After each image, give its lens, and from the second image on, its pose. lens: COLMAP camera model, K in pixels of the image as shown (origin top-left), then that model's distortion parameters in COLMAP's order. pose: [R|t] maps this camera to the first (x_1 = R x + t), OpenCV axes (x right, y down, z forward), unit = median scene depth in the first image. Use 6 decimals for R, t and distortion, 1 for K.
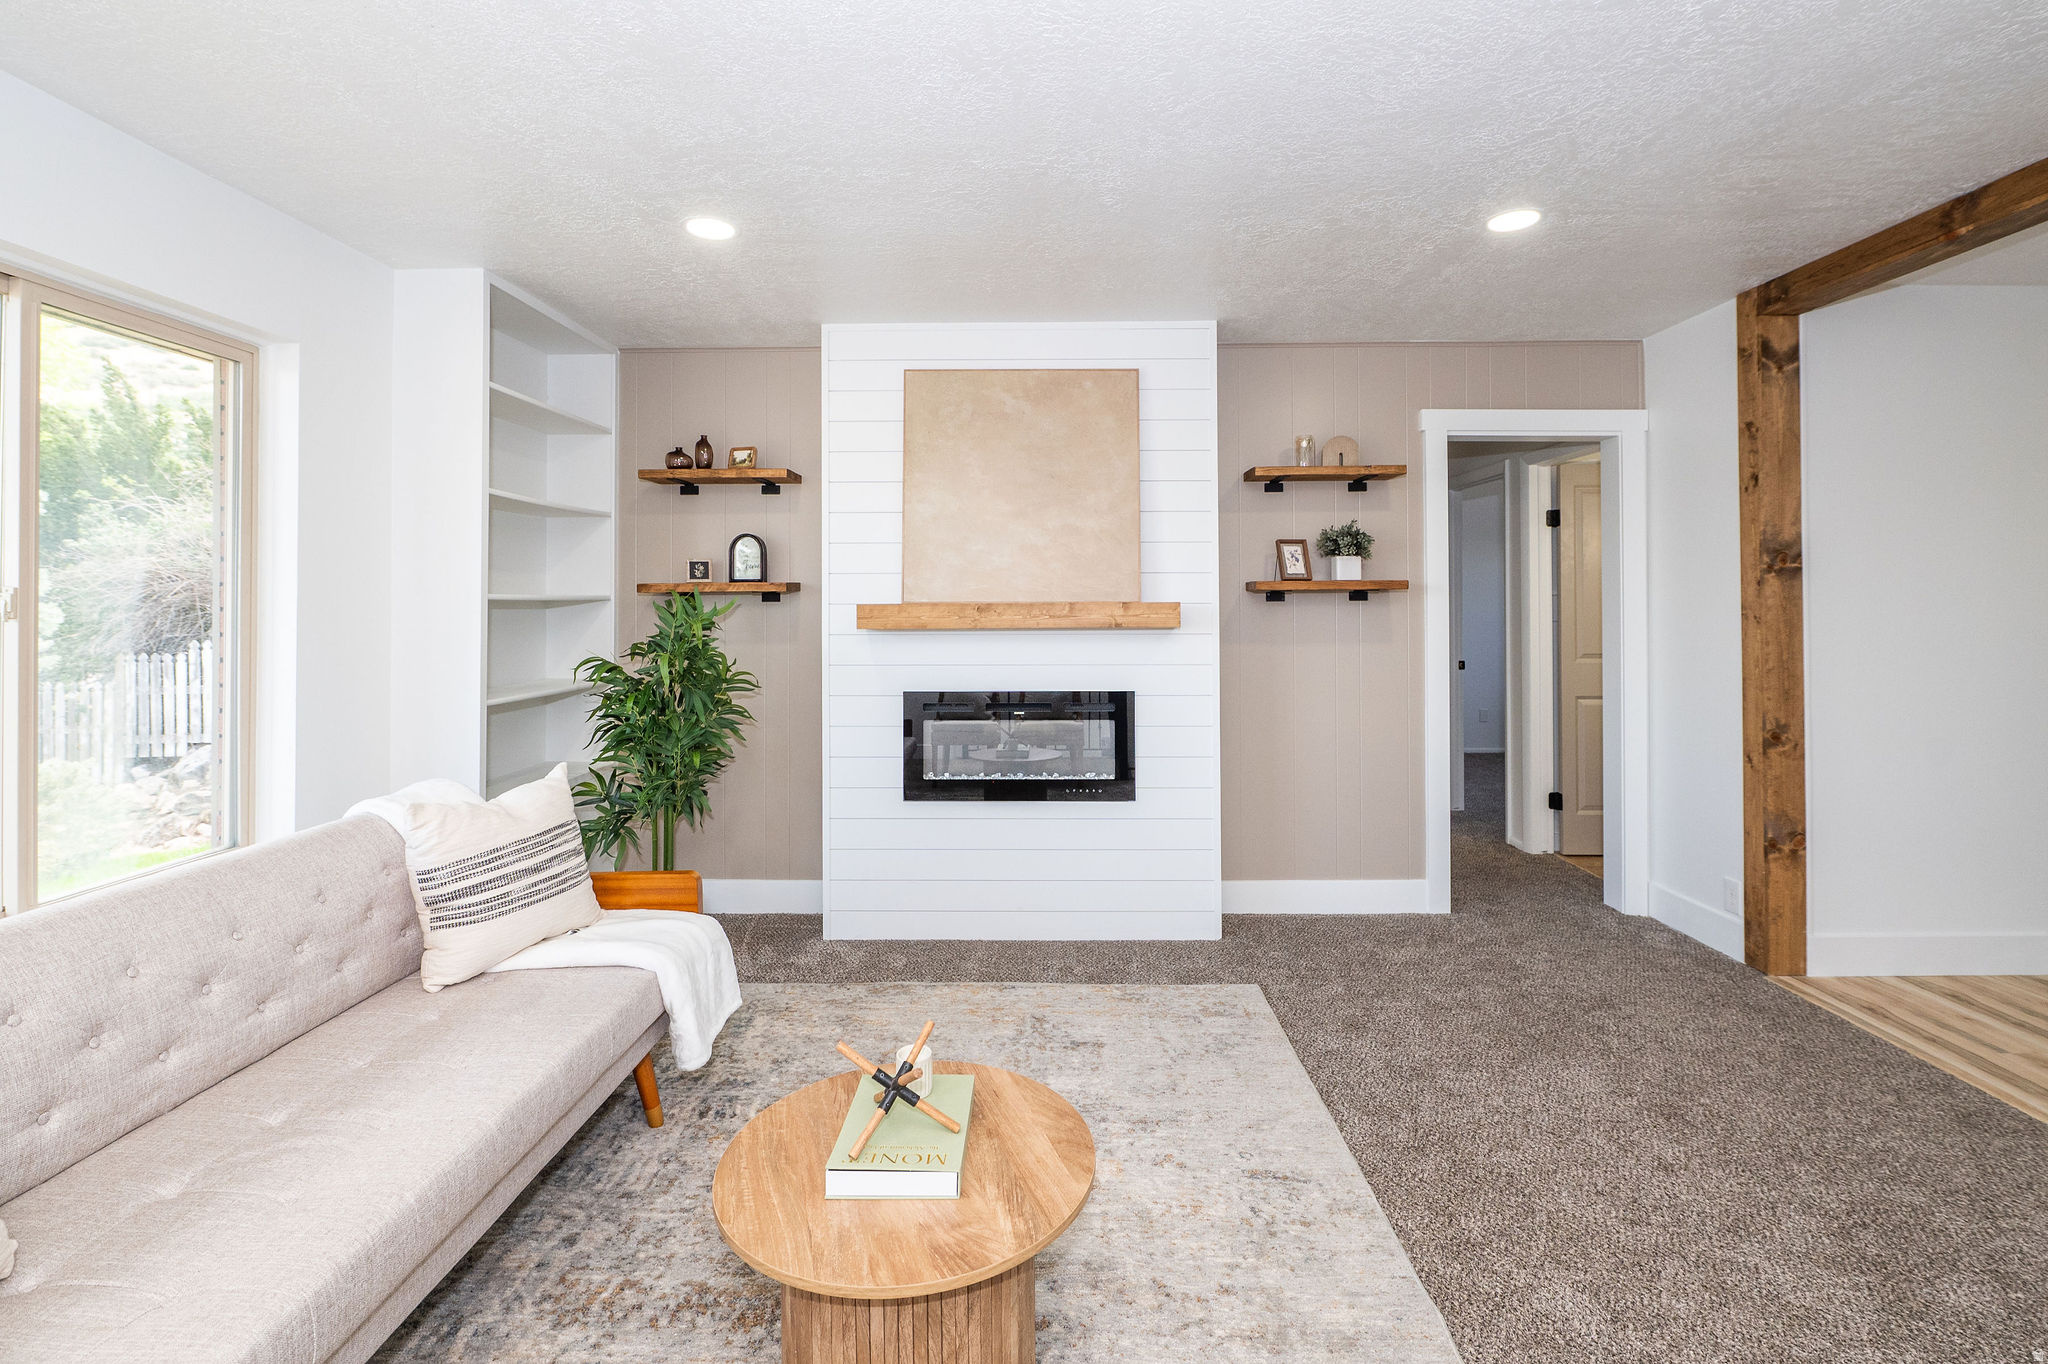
lens RADIAL K [[919.6, 0, 1015.2], [0, 919.6, 589.8], [0, 0, 1]] dist [-0.003435, -0.000308]
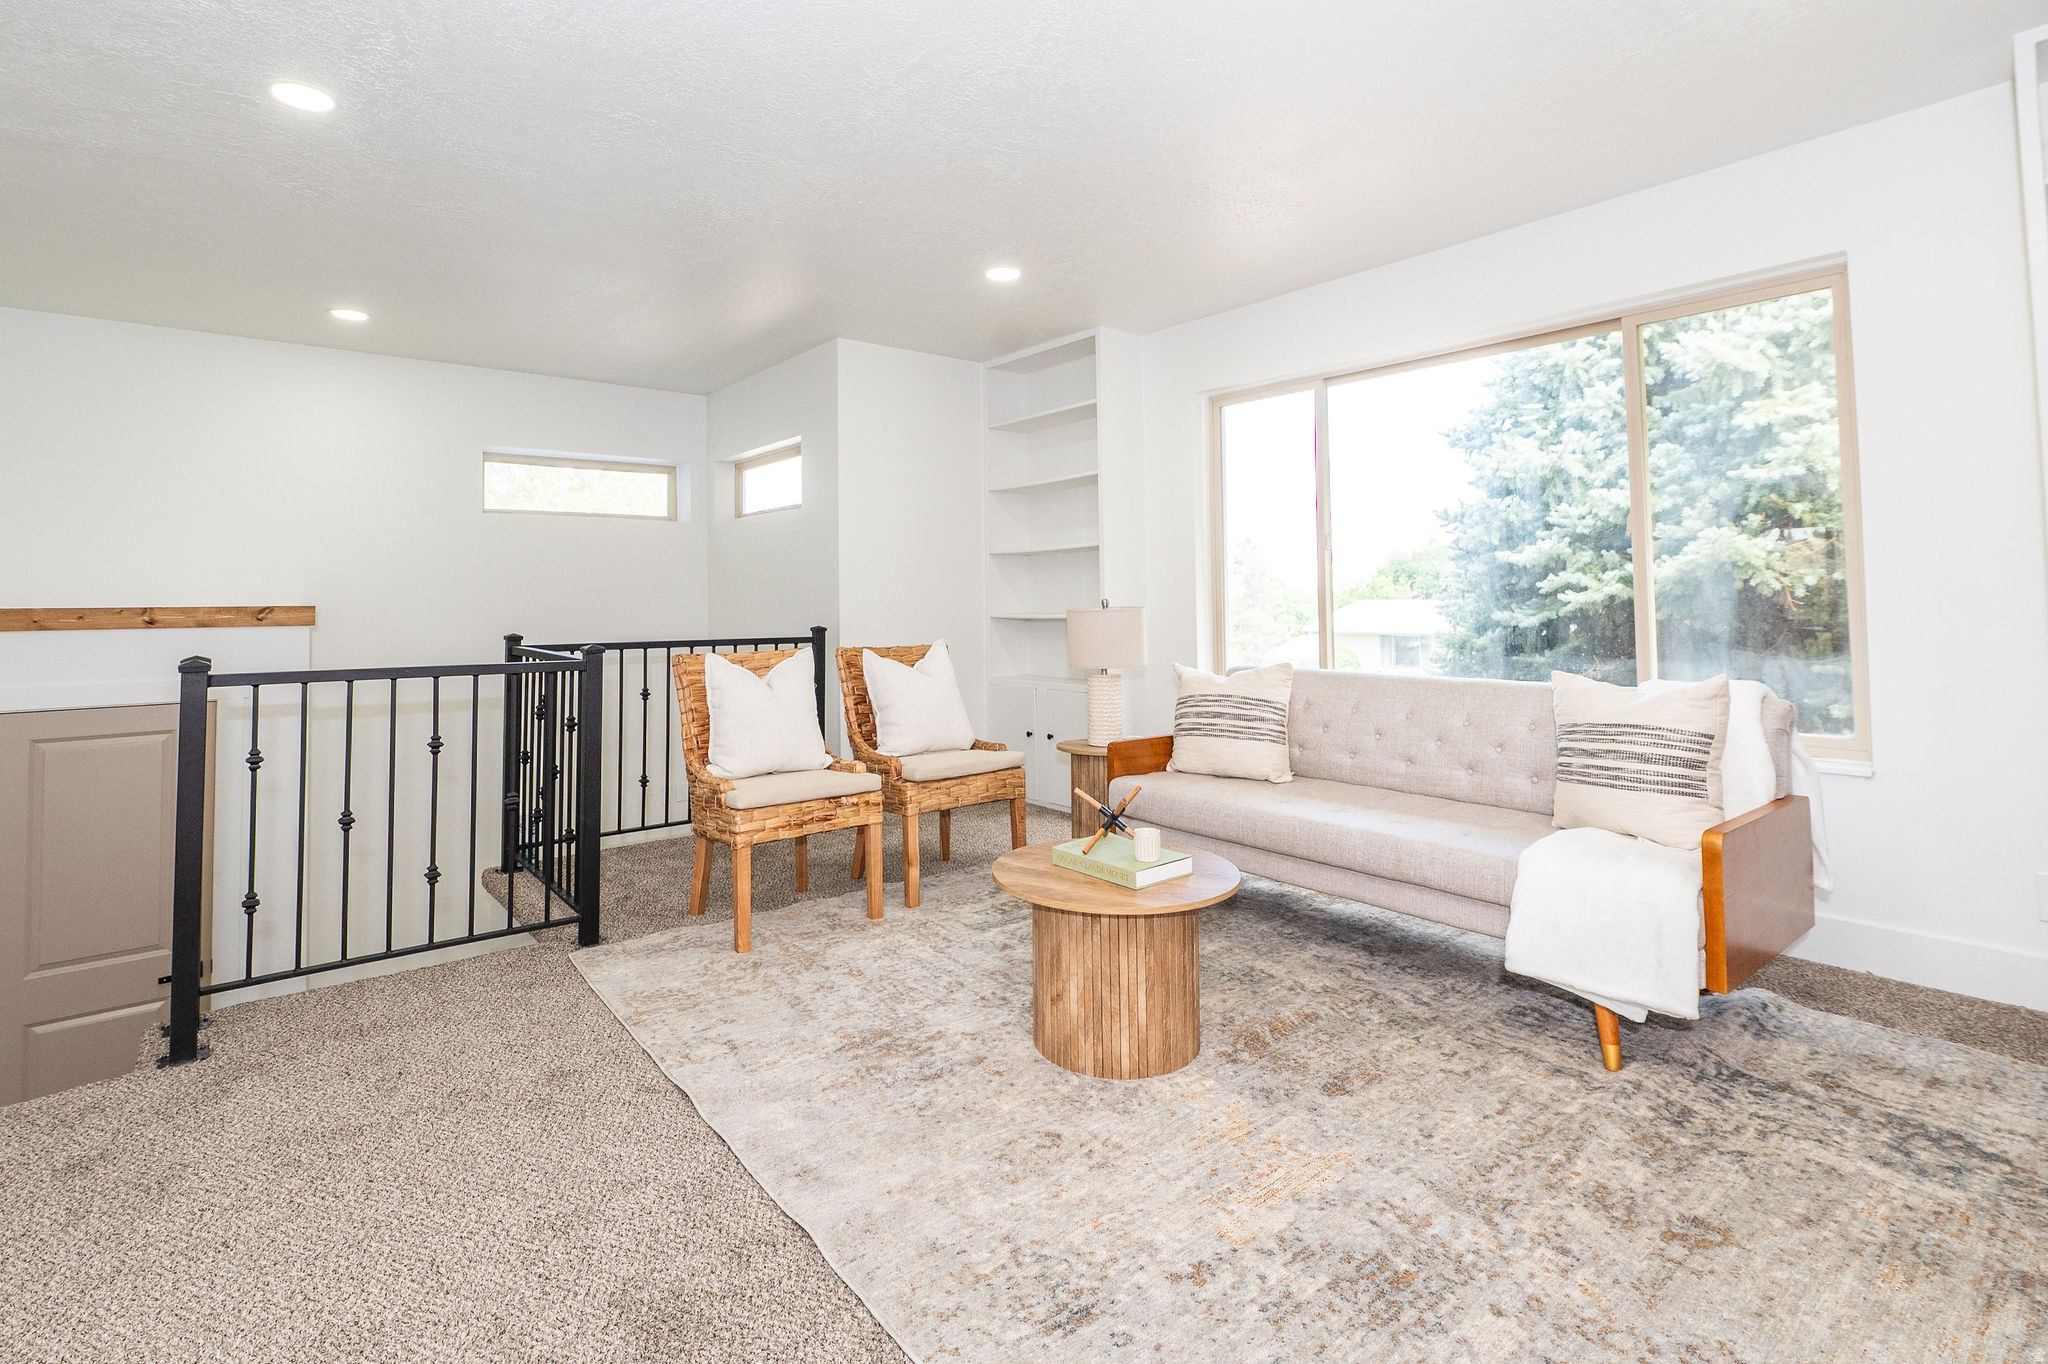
lens RADIAL K [[947.7, 0, 1018.9], [0, 947.7, 552.1], [0, 0, 1]] dist [-0.009447, -0.000579]
pose [[-0.739469, -0.015436, -0.673014, 0.438680], [0.027902, 0.998175, -0.053550, 0.070976], [0.672612, -0.058377, -0.737689, 0.861731]]
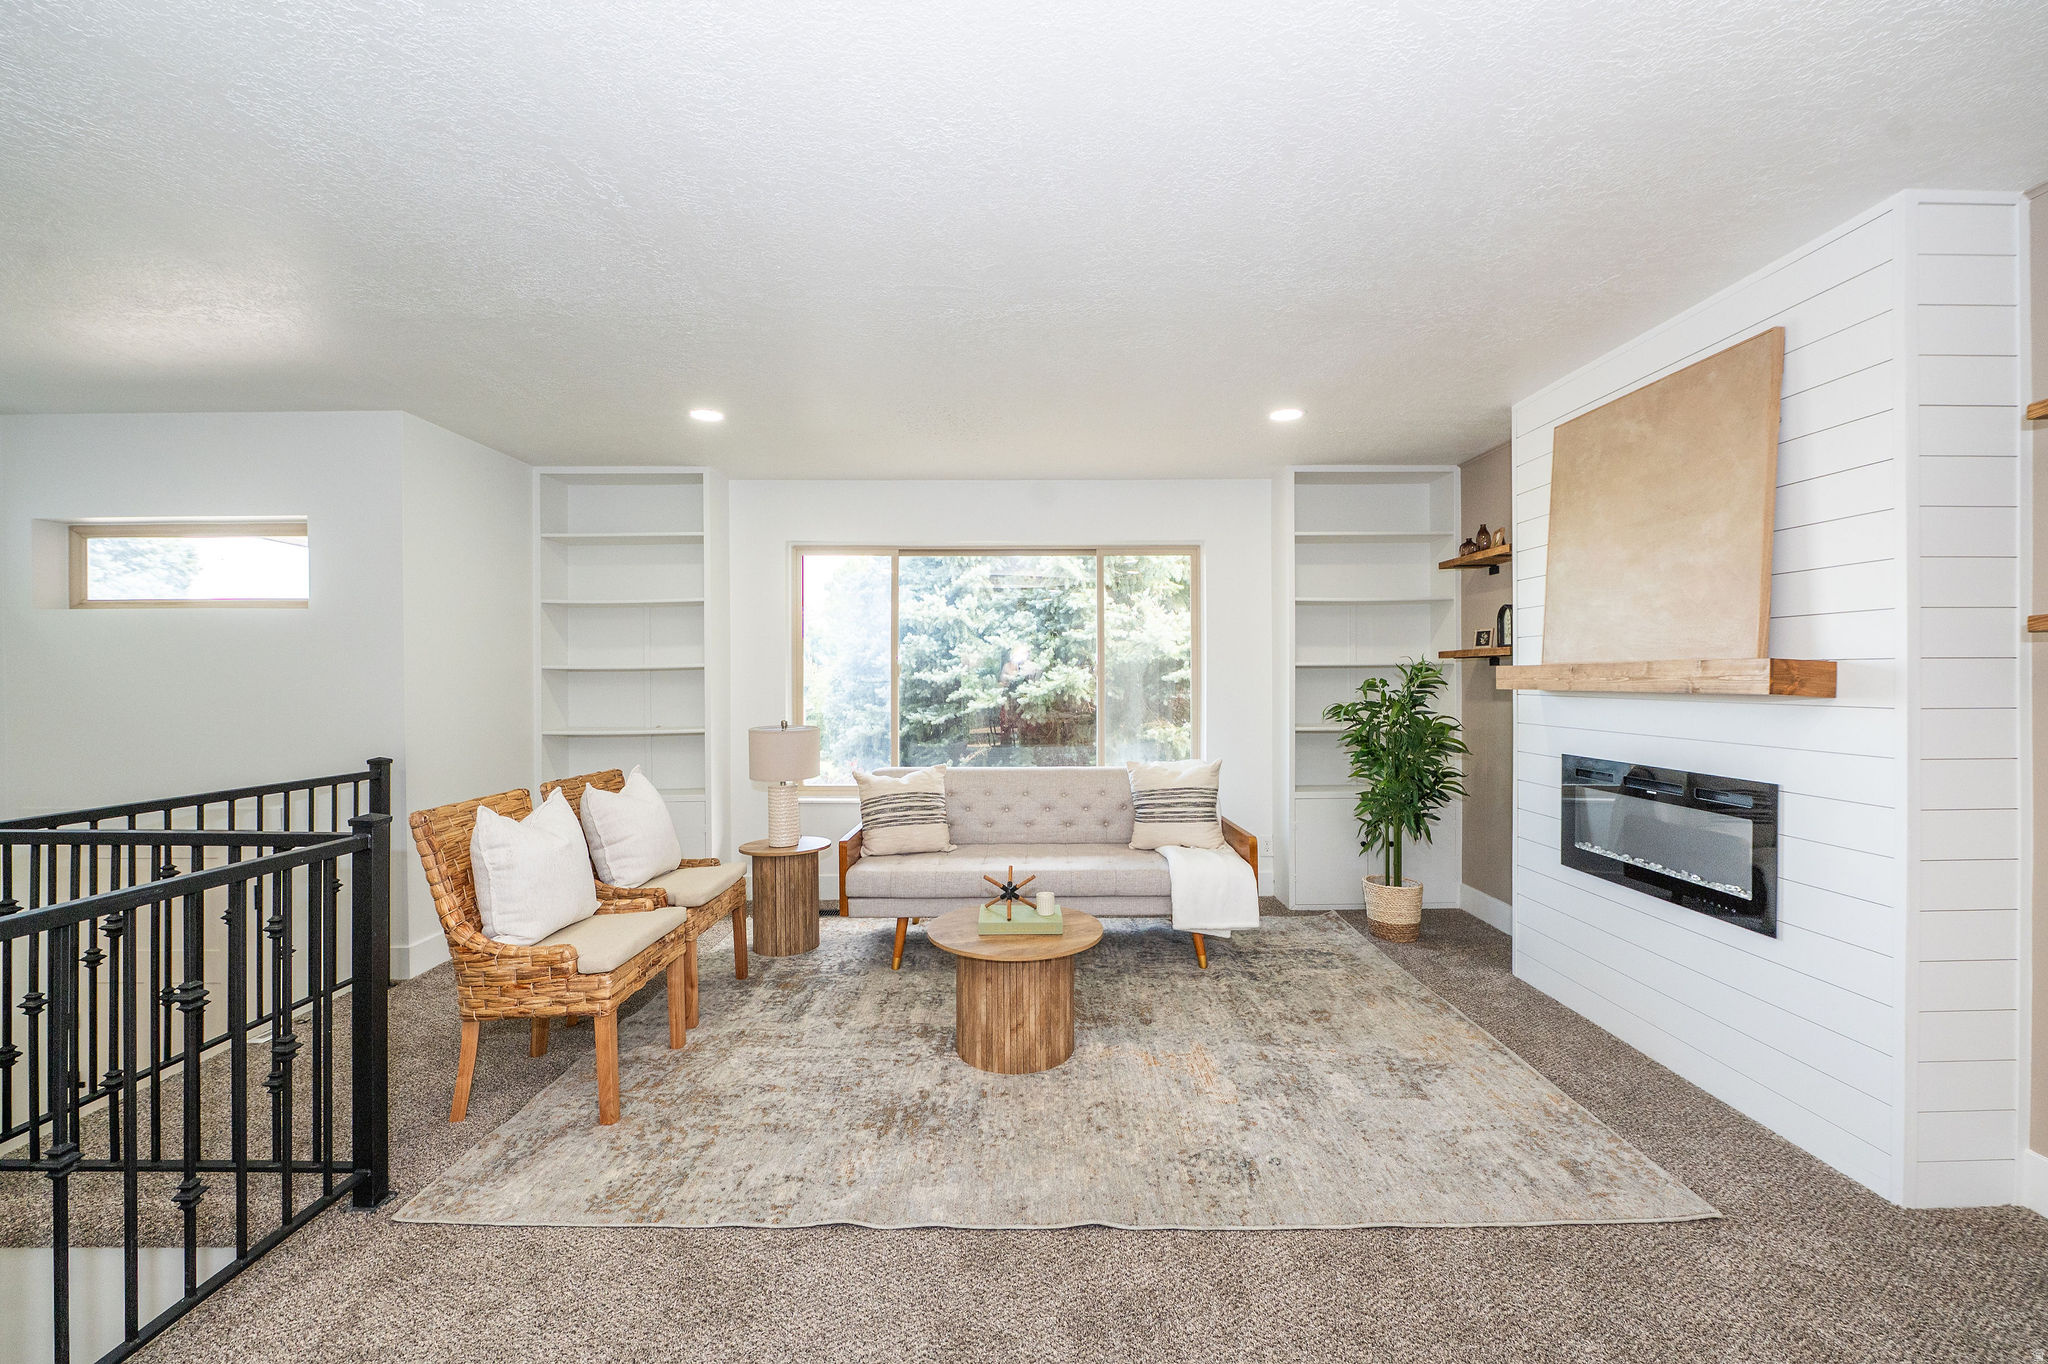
lens RADIAL K [[787.5, 0, 1028.8], [0, 787.5, 675.5], [0, 0, 1]] dist [-0.007647, -0.000150]
pose [[0.051711, 0.003146, -0.998657, 0.702520], [0.021022, 0.999770, 0.004238, 0.011141], [0.998441, -0.021213, 0.051633, 0.395176]]
